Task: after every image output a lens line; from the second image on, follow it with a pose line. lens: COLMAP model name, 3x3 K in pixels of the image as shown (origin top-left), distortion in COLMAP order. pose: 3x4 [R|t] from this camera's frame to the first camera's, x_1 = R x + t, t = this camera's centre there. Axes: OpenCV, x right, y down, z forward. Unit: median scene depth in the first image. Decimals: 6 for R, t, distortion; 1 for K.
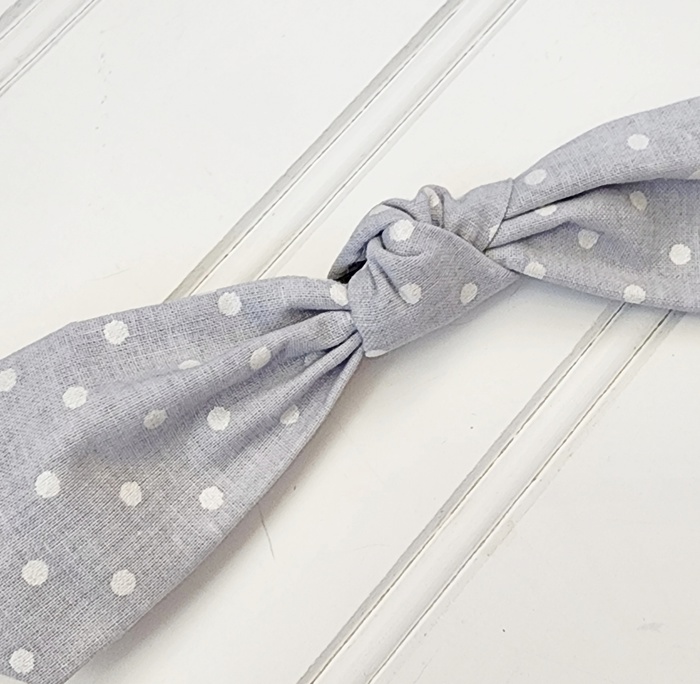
lens RADIAL K [[1013.6, 0, 352.8], [0, 1013.6, 339.7], [0, 0, 1]] dist [0.027670, 0.000000]
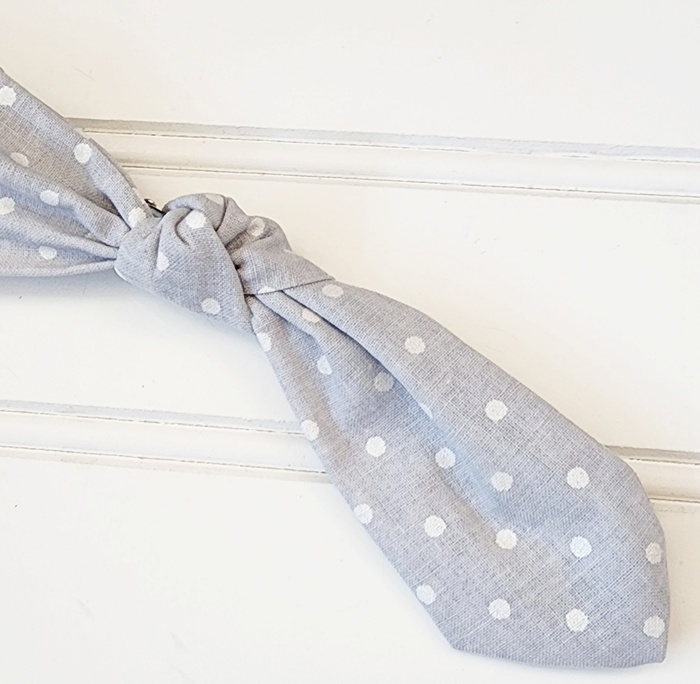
lens RADIAL K [[1013.6, 0, 350.7], [0, 1013.6, 336.2], [0, 0, 1]] dist [0.027670, 0.000000]
pose [[0.578669, 0.783699, -0.225739, 0.489113], [-0.763576, 0.617856, 0.187632, -0.359489], [0.286521, 0.063792, 0.955948, -0.038299]]
